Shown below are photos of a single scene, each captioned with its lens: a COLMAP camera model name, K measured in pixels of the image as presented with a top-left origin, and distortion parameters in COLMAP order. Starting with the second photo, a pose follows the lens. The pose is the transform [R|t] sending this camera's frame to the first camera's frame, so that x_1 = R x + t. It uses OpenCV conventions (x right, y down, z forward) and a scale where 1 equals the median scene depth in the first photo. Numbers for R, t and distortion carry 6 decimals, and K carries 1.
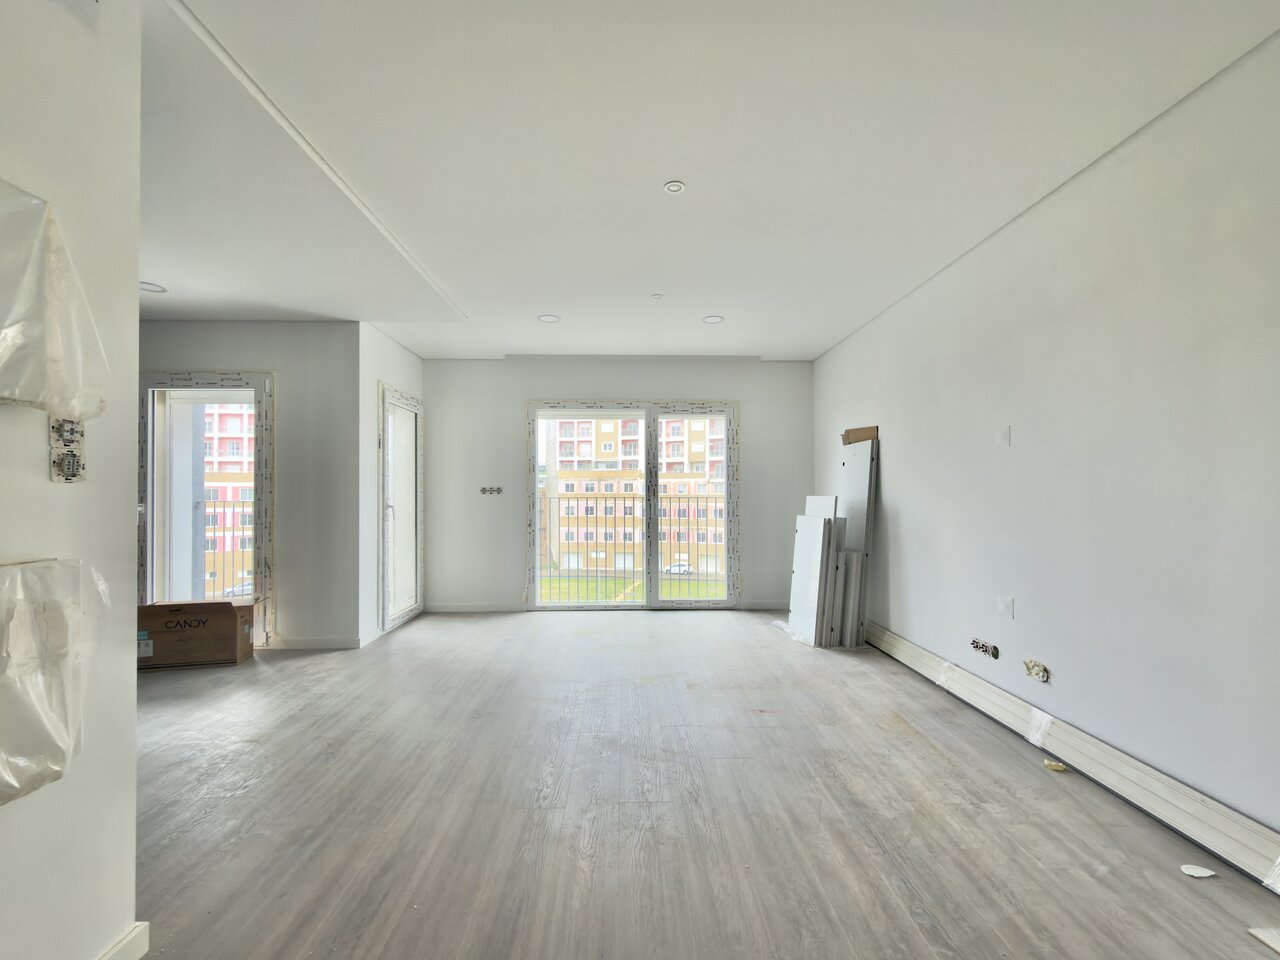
lens RADIAL K [[531.9, 0, 640.0], [0, 531.9, 480.0], [0, 0, 1]] dist [0.000661, -0.000147]
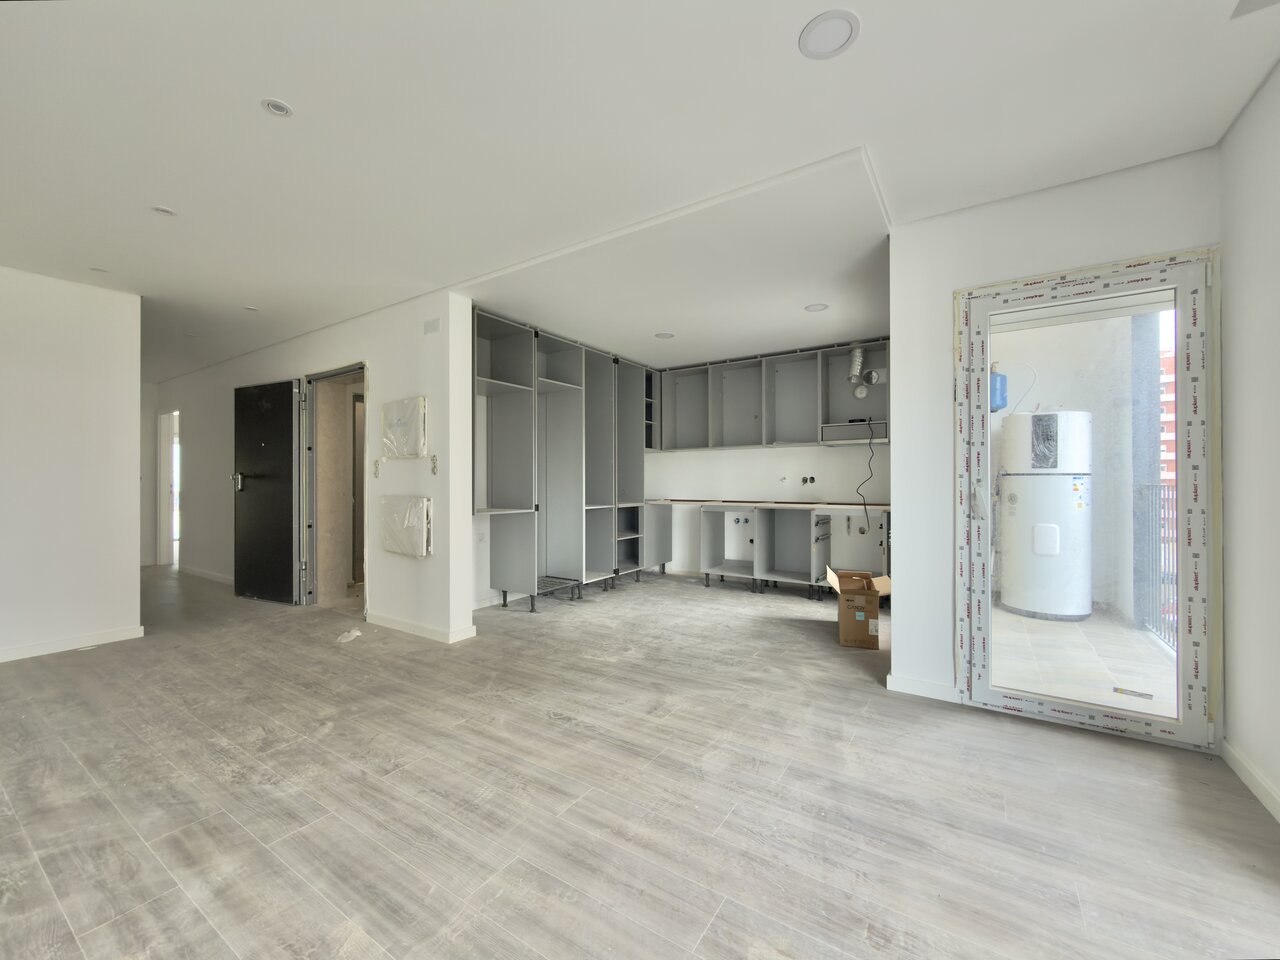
lens RADIAL K [[513.6, 0, 634.2], [0, 513.6, 478.6], [0, 0, 1]] dist [-0.000990, -0.000065]
pose [[-0.577965, -0.000530, -0.816062, 0.240613], [0.028122, 0.999393, -0.020566, 0.037484], [0.815577, -0.034836, -0.577599, 1.152021]]
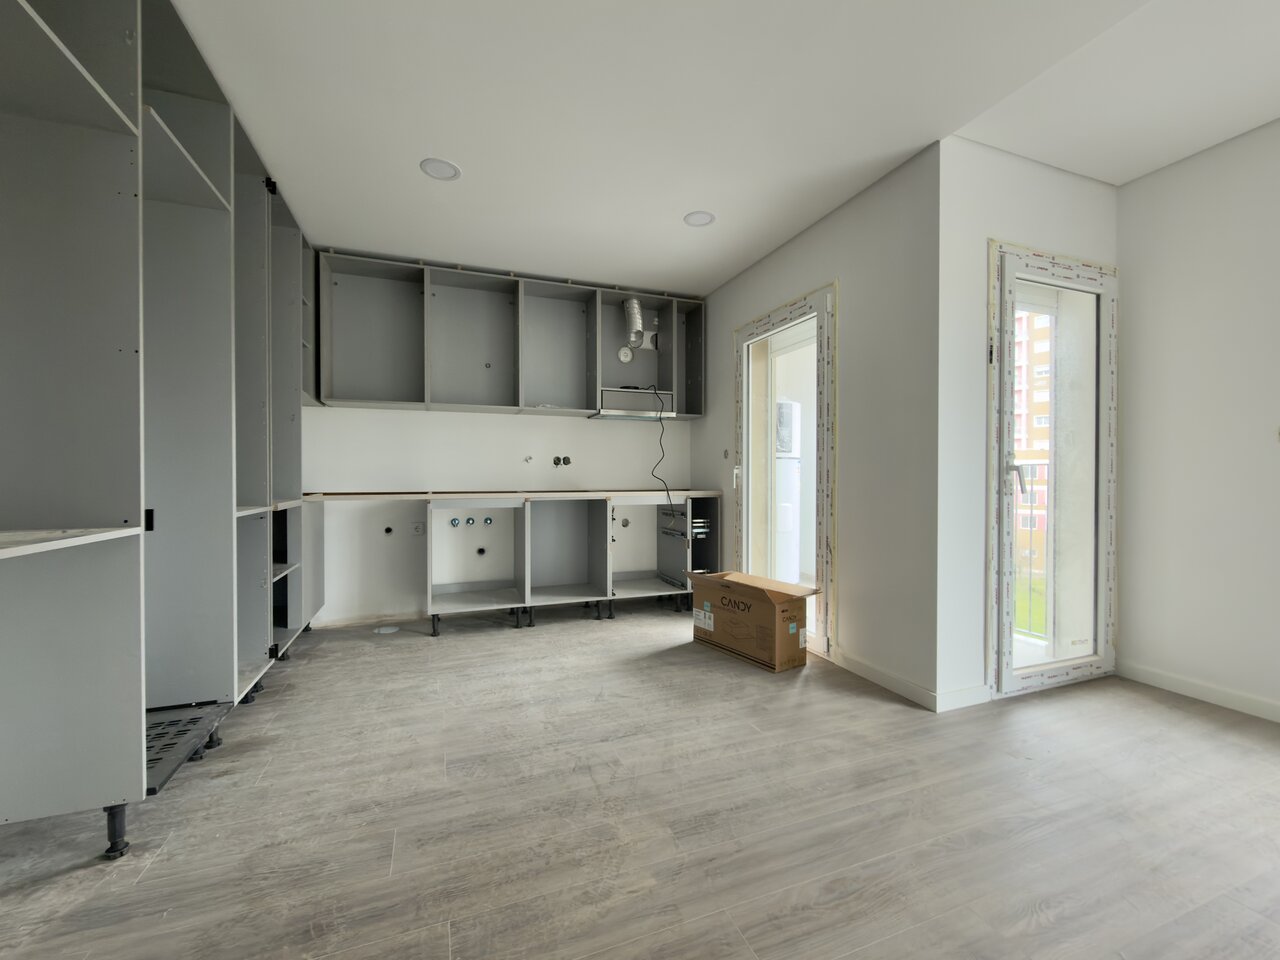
lens RADIAL K [[531.9, 0, 640.0], [0, 531.9, 480.0], [0, 0, 1]] dist [0.000661, -0.000147]
pose [[0.330330, 0.011283, -0.943798, -0.096459], [0.026554, 0.999422, 0.021242, 0.045910], [0.943492, -0.032079, 0.329839, 0.526808]]
